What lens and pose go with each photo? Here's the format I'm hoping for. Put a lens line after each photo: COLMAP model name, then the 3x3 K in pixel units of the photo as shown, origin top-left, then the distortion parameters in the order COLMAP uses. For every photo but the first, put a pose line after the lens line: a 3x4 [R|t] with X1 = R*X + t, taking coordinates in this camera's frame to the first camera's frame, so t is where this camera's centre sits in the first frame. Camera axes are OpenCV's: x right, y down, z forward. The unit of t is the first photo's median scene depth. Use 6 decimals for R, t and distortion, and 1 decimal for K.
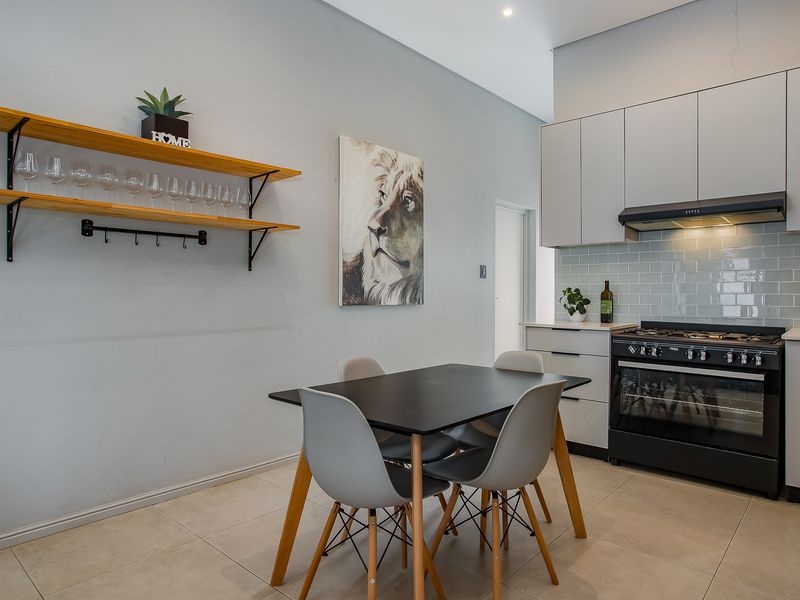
lens RADIAL K [[522.9, 0, 396.7], [0, 522.9, 294.5], [0, 0, 1]] dist [-0.063678, 0.023657]
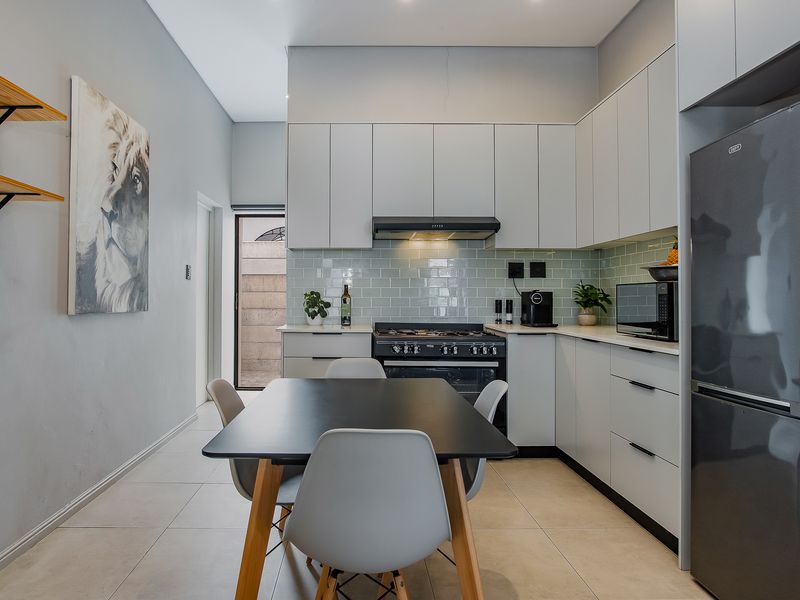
lens RADIAL K [[522.9, 0, 378.5], [0, 522.9, 294.7], [0, 0, 1]] dist [-0.063678, 0.023657]
pose [[0.728684, 0.001512, 0.684848, -0.263726], [0.003078, 0.999980, -0.005483, -0.000561], [-0.684843, 0.006103, 0.728665, 0.191381]]
